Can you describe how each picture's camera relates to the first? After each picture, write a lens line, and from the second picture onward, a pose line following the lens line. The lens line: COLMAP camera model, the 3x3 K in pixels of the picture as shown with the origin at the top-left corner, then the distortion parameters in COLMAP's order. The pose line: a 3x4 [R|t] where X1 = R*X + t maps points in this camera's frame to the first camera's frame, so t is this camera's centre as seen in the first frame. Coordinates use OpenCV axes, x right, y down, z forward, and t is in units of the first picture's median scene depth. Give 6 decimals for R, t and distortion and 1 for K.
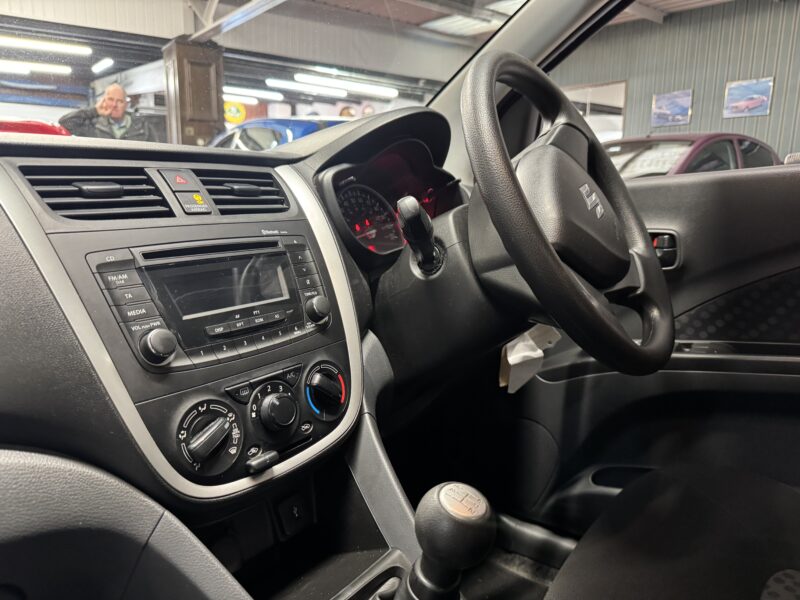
lens RADIAL K [[566.0, 0, 403.1], [0, 566.0, 301.4], [0, 0, 1]] dist [0.000830, -0.010703]
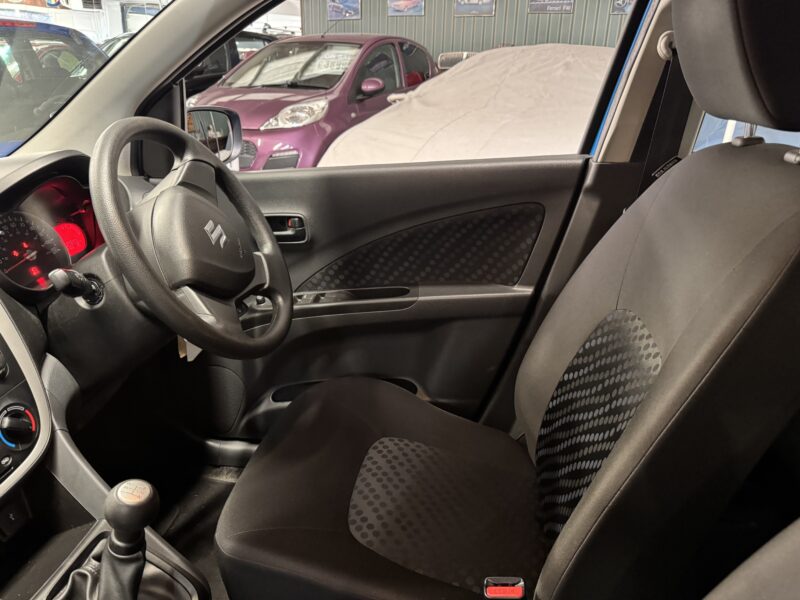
lens RADIAL K [[569.7, 0, 400.0], [0, 569.7, 300.0], [0, 0, 1]] dist [0.048177, -0.055637]
pose [[0.885090, -0.176900, 0.430490, 0.086910], [0.082844, 0.970061, 0.228297, -0.249767], [-0.457987, -0.166400, 0.873246, -0.346525]]
